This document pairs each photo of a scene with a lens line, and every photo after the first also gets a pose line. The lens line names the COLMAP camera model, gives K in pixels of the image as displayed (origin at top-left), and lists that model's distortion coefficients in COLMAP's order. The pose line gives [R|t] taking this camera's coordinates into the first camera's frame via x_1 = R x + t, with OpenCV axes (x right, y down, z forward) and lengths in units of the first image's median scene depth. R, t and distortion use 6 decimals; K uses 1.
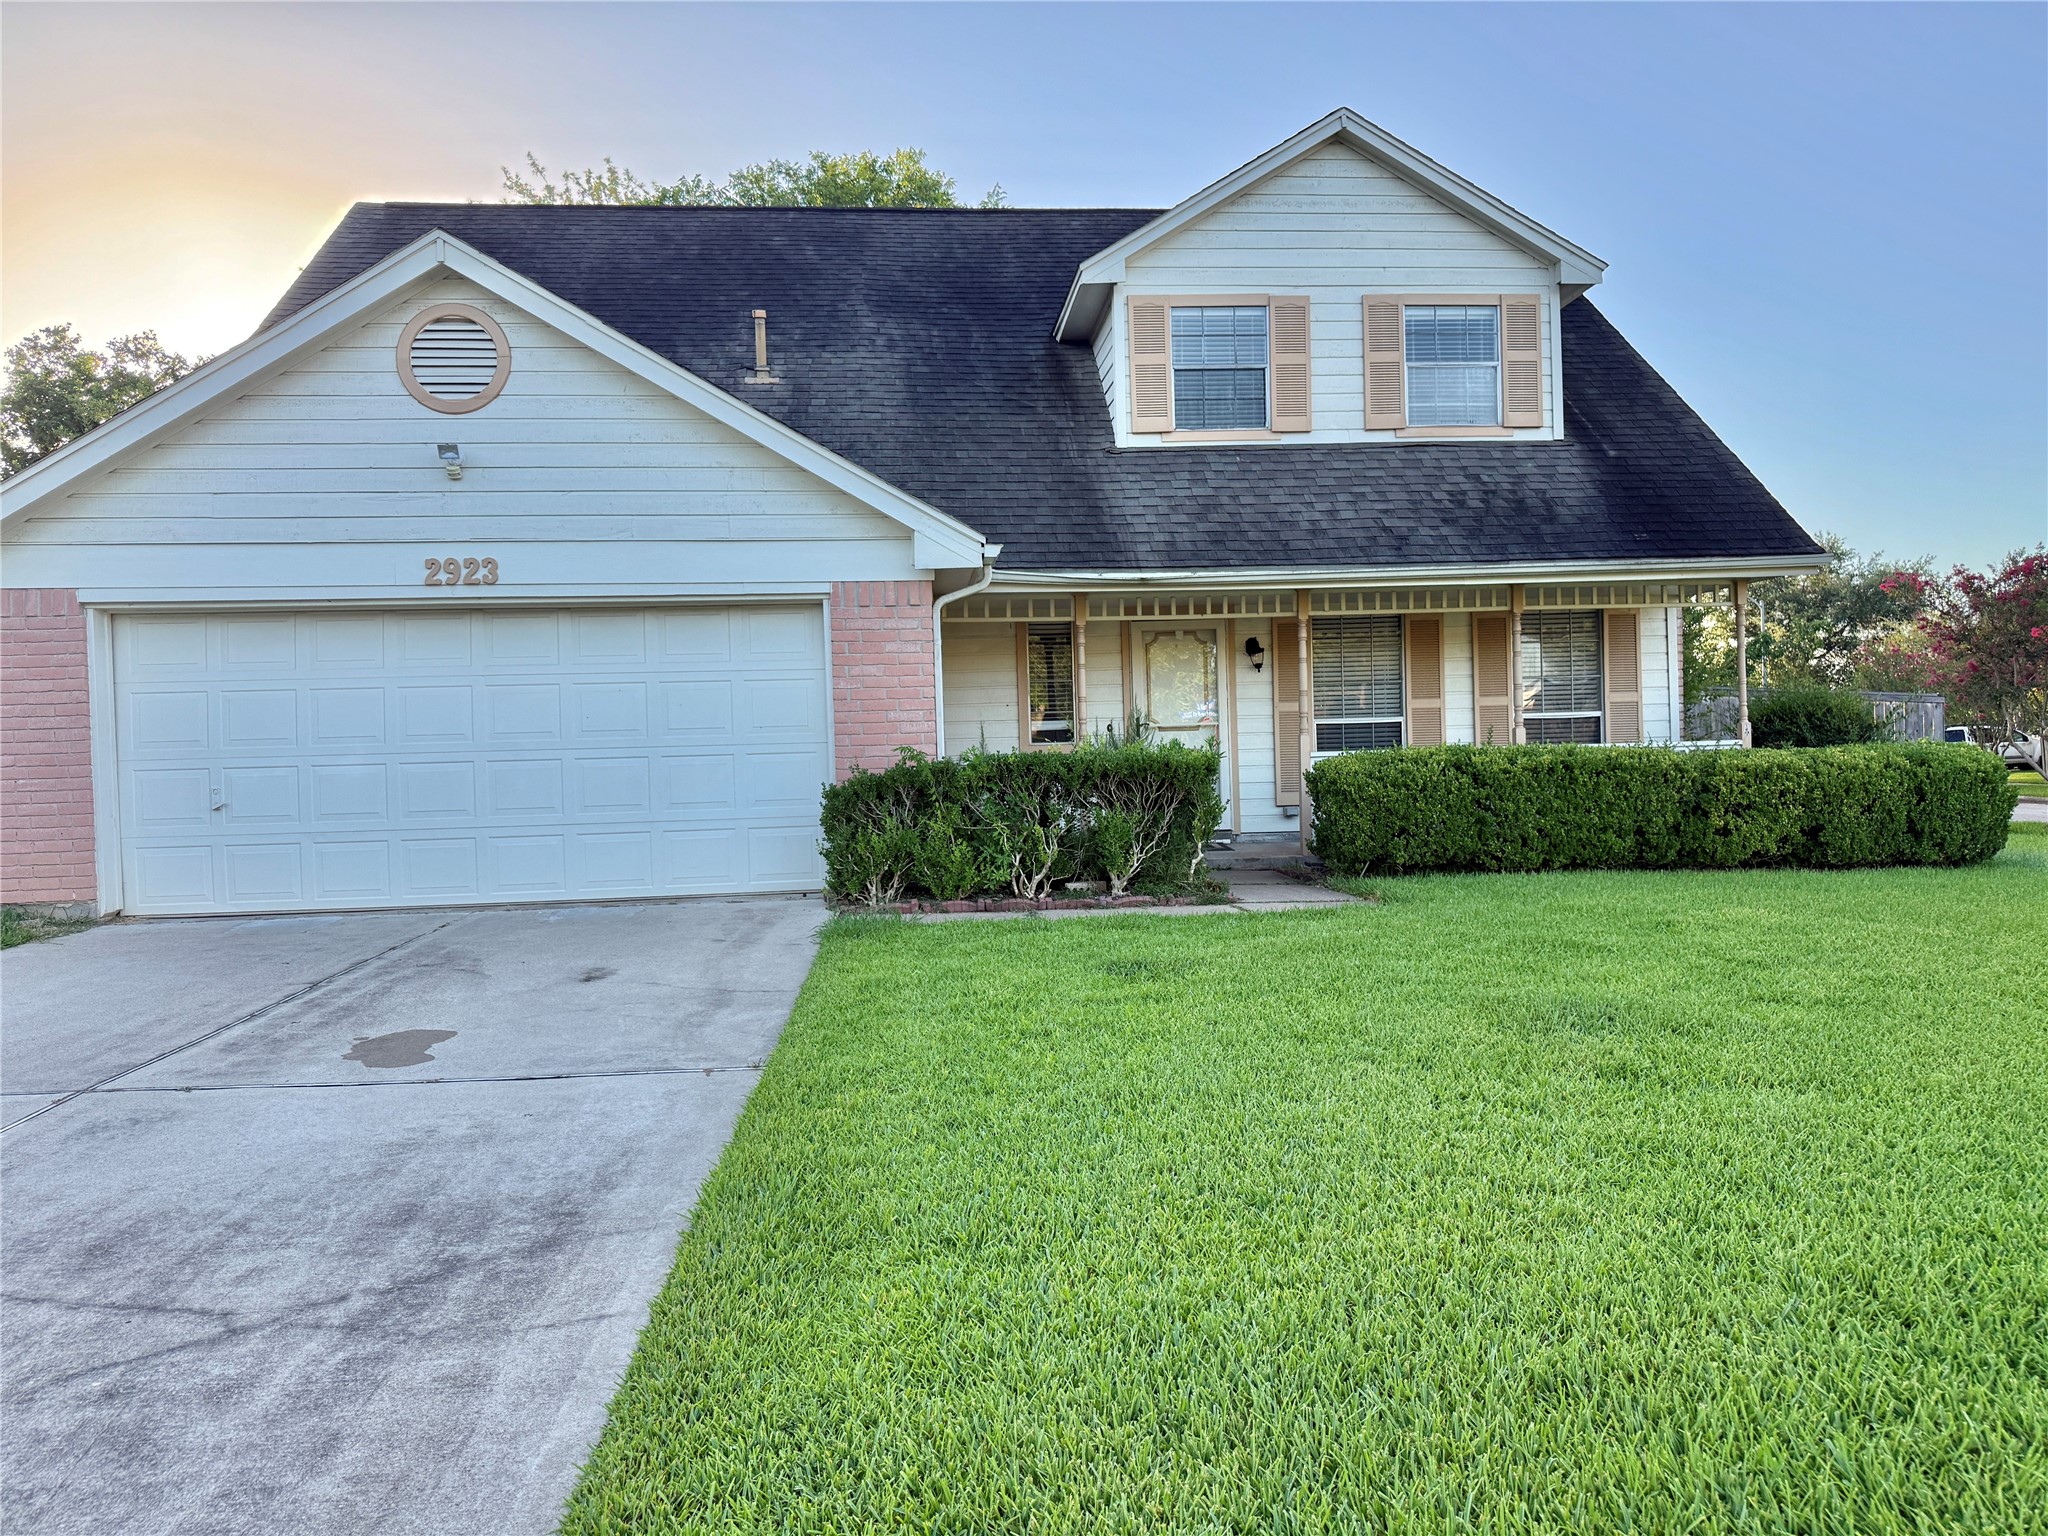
lens RADIAL K [[1453.7, 0, 1024.0], [0, 1453.7, 768.0], [0, 0, 1]] dist [0.039813, -0.054205]
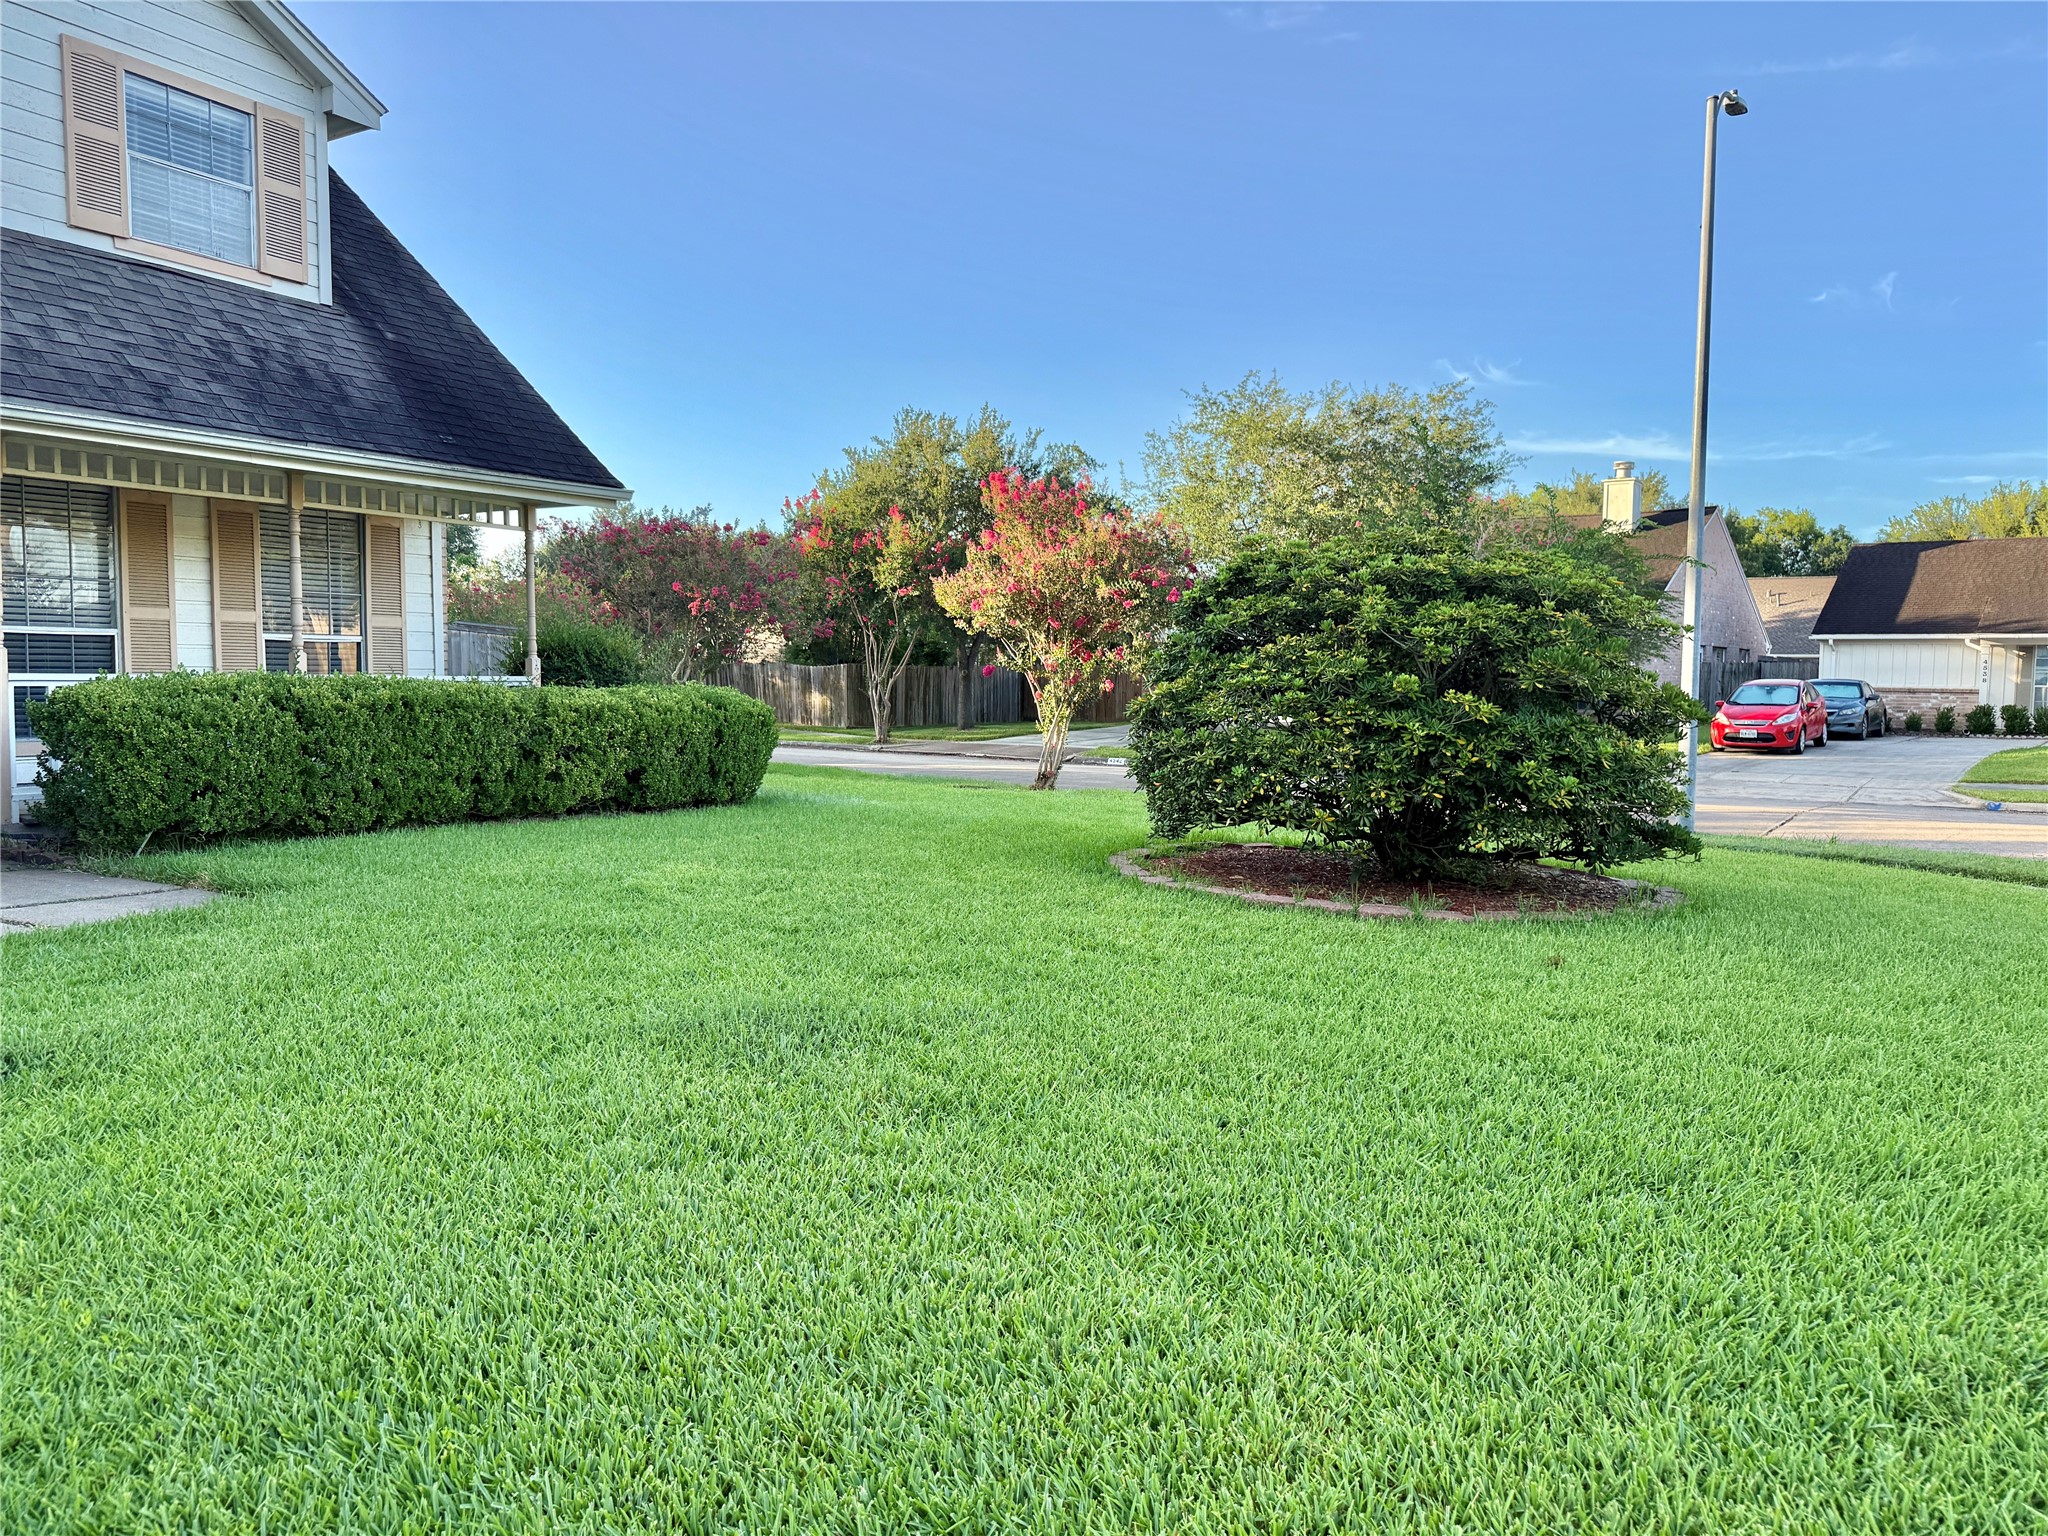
lens RADIAL K [[1432.4, 0, 1024.0], [0, 1432.4, 768.0], [0, 0, 1]] dist [0.068186, -0.077652]
pose [[0.593301, -0.017426, 0.804792, -0.080058], [-0.022422, 0.999020, 0.038161, -0.003489], [-0.804668, -0.040686, 0.592329, 0.223021]]
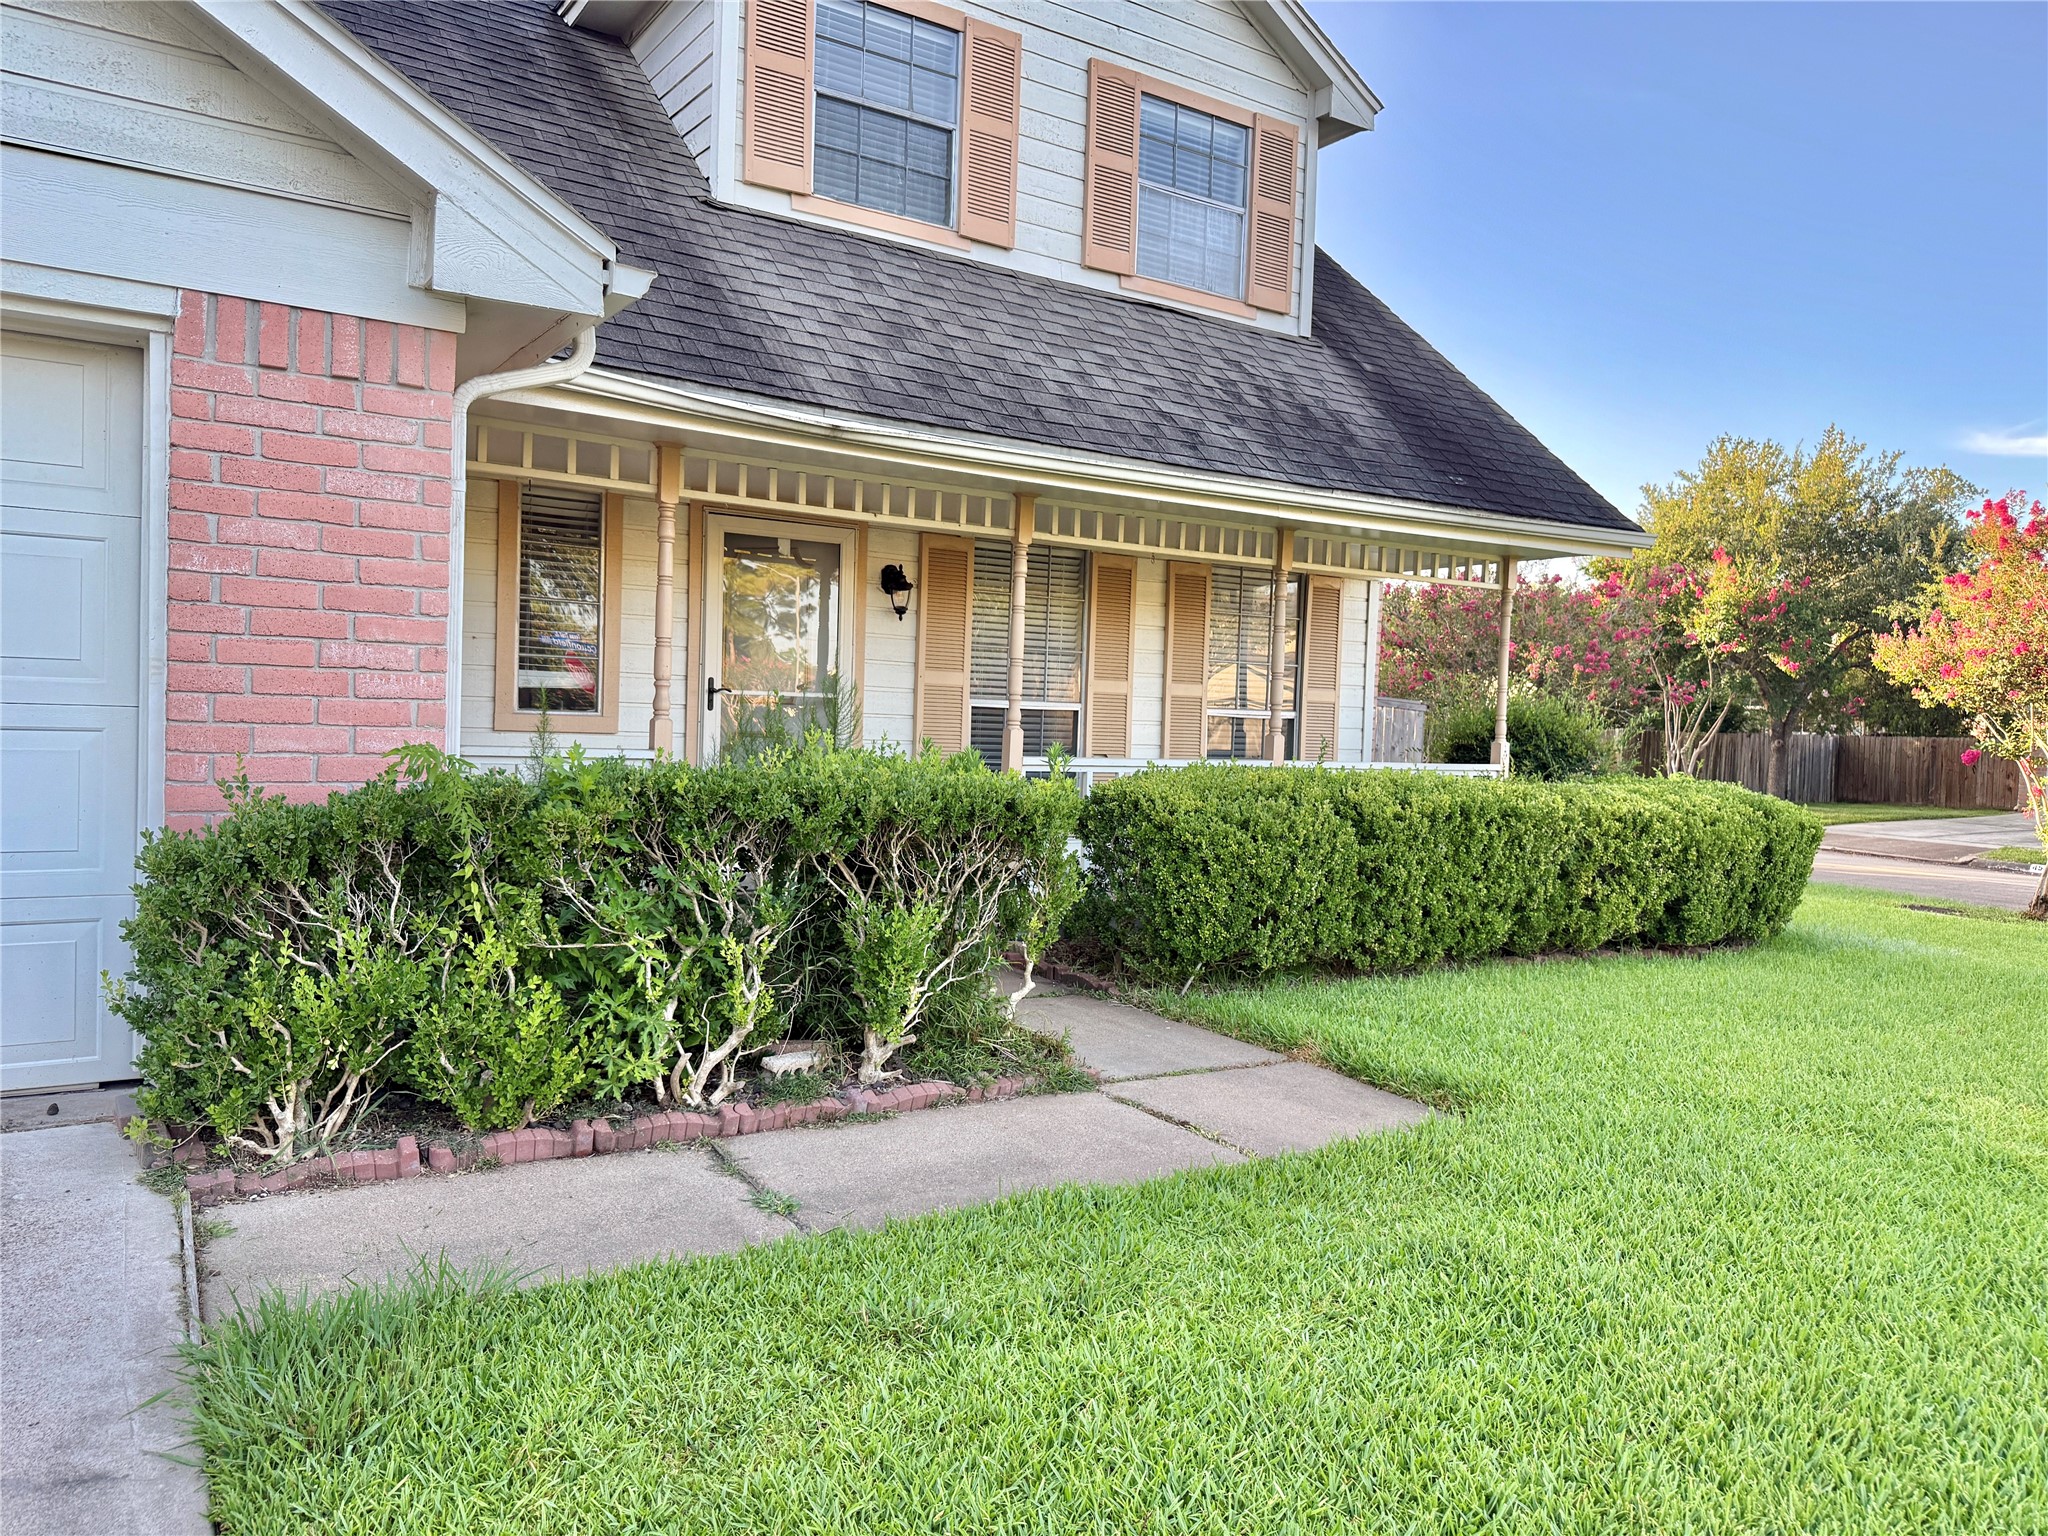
lens RADIAL K [[1432.4, 0, 1024.0], [0, 1432.4, 768.0], [0, 0, 1]] dist [0.068186, -0.077652]
pose [[0.884936, 0.042072, 0.463808, -0.097751], [-0.058669, 0.998048, 0.021406, -0.021873], [-0.462002, -0.046154, 0.885677, 0.506702]]
